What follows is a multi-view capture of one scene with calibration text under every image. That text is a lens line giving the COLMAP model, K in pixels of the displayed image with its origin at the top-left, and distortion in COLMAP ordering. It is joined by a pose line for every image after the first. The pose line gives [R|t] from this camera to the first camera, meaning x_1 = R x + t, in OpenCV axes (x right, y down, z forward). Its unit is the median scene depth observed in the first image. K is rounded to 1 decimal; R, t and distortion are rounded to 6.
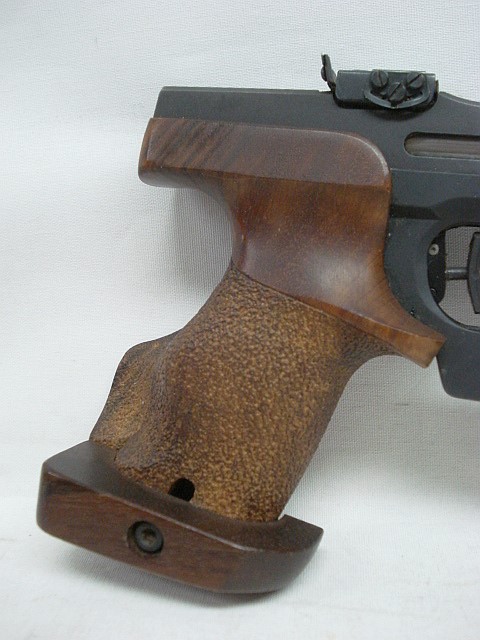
lens RADIAL K [[713.3, 0, 240.0], [0, 713.3, 320.0], [0, 0, 1]] dist [-0.091126, -0.046739]
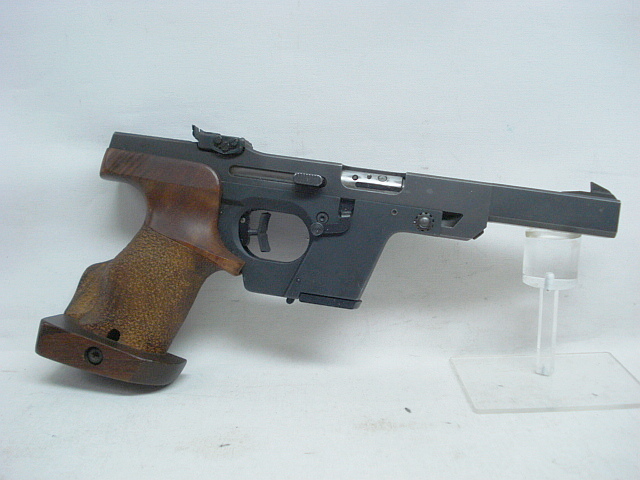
lens RADIAL K [[713.3, 0, 320.0], [0, 713.3, 240.0], [0, 0, 1]] dist [-0.091126, -0.046739]
pose [[0.982218, 0.047984, 0.181511, 0.118056], [-0.035990, 0.996981, -0.068807, 0.094579], [-0.184264, 0.061051, 0.980979, -1.098936]]
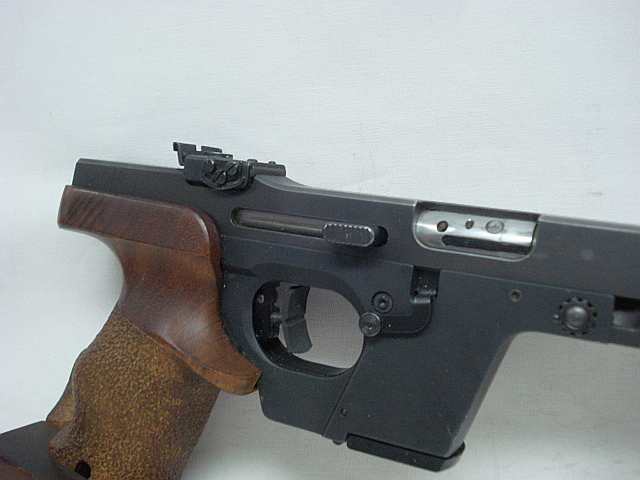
lens RADIAL K [[713.3, 0, 320.0], [0, 713.3, 240.0], [0, 0, 1]] dist [-0.091126, -0.046739]
pose [[0.985611, 0.028118, -0.166677, 0.578369], [-0.030989, 0.999412, -0.014649, -0.186382], [0.166167, 0.019603, 0.985903, -0.211825]]
